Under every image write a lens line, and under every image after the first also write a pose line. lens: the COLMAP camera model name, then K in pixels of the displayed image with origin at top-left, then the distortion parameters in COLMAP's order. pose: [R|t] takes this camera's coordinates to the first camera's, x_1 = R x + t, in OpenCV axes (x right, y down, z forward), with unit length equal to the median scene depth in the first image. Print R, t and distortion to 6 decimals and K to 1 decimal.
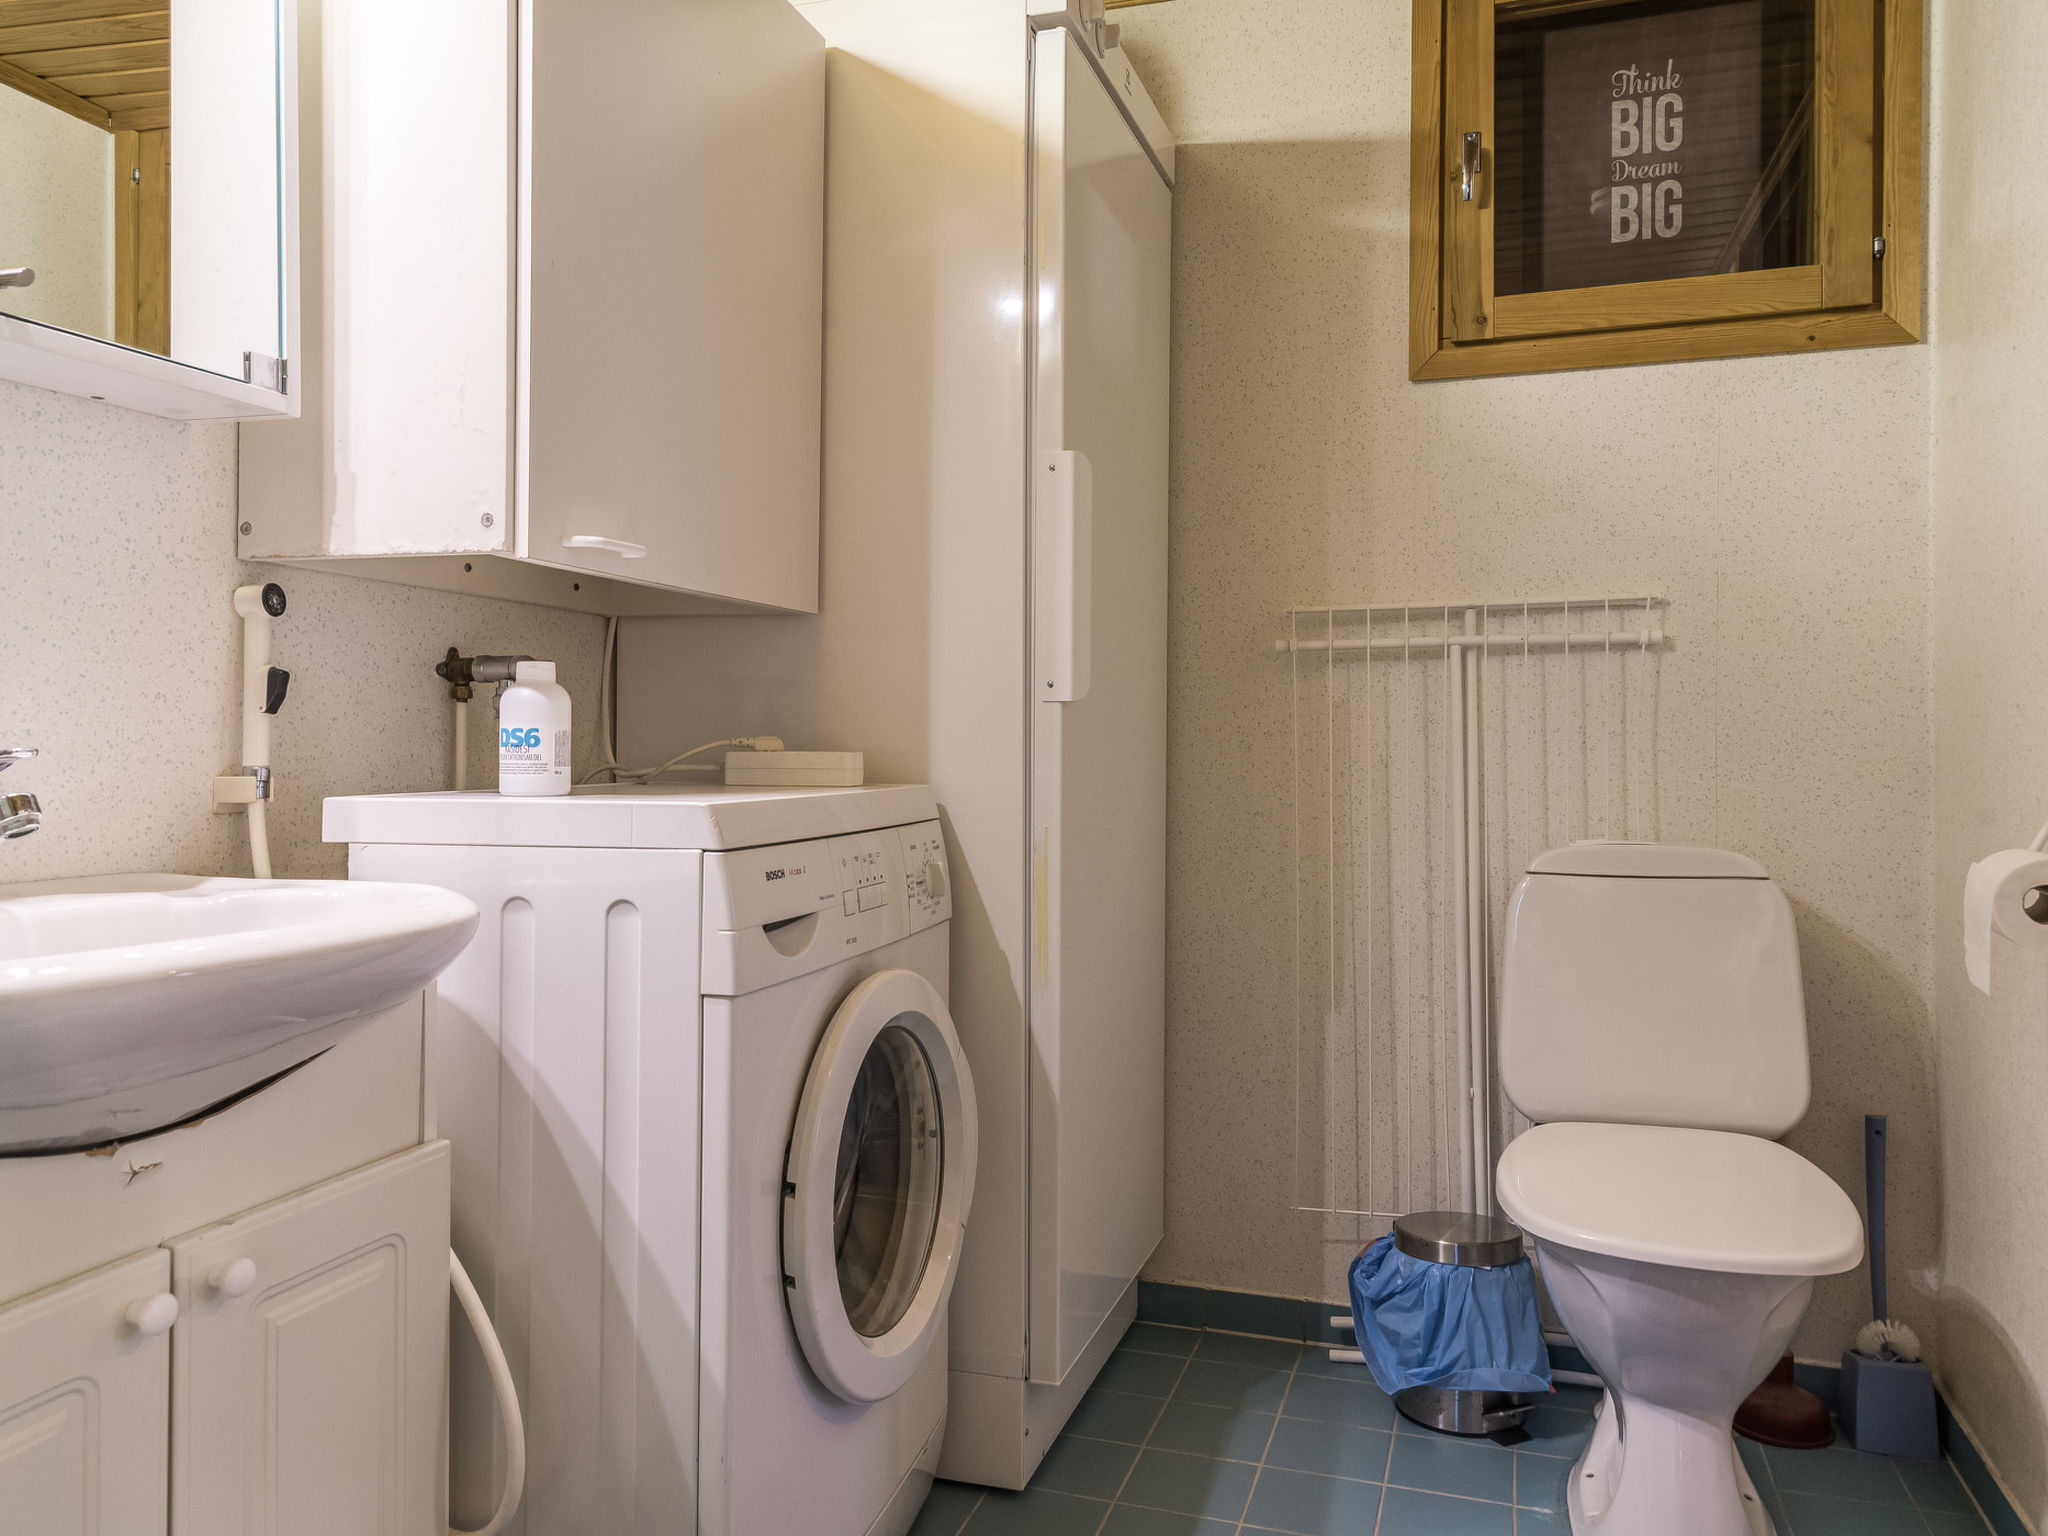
lens RADIAL K [[1584.8, 0, 1024.0], [0, 1584.8, 768.0], [0, 0, 1]] dist [0.030863, 0.004201]
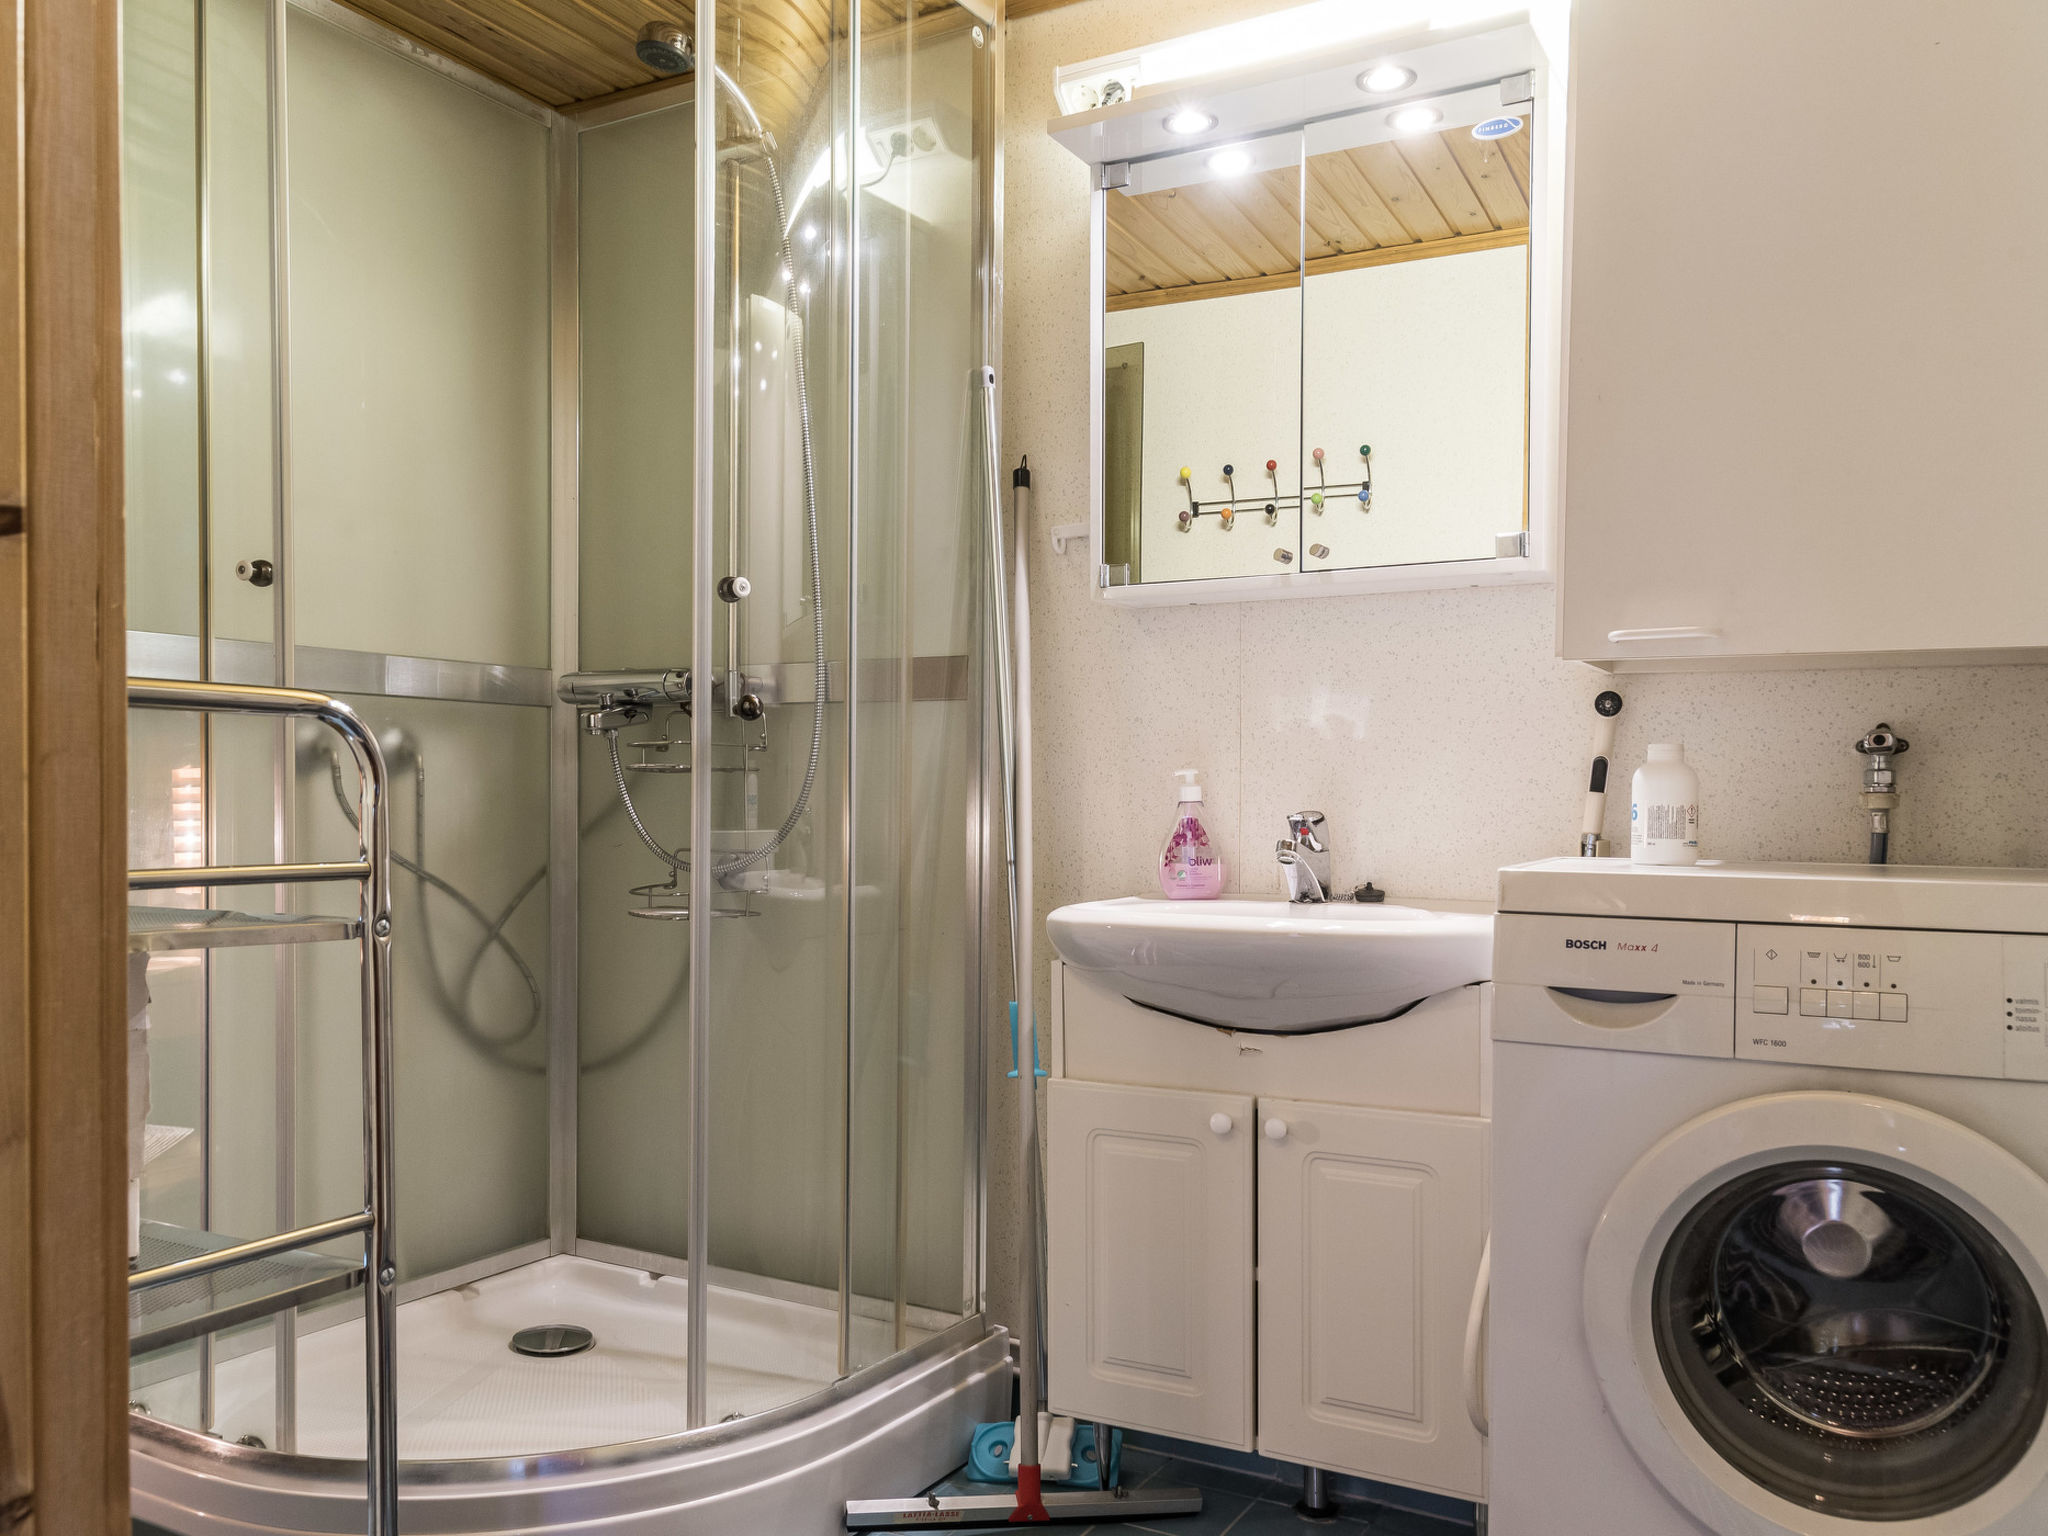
lens RADIAL K [[1584.8, 0, 1024.0], [0, 1584.8, 768.0], [0, 0, 1]] dist [0.030863, 0.004201]
pose [[-0.216837, -0.019330, -0.976016, 0.933044], [-0.016339, 0.999736, -0.016170, -0.026106], [0.976071, 0.012441, -0.217096, 0.838350]]
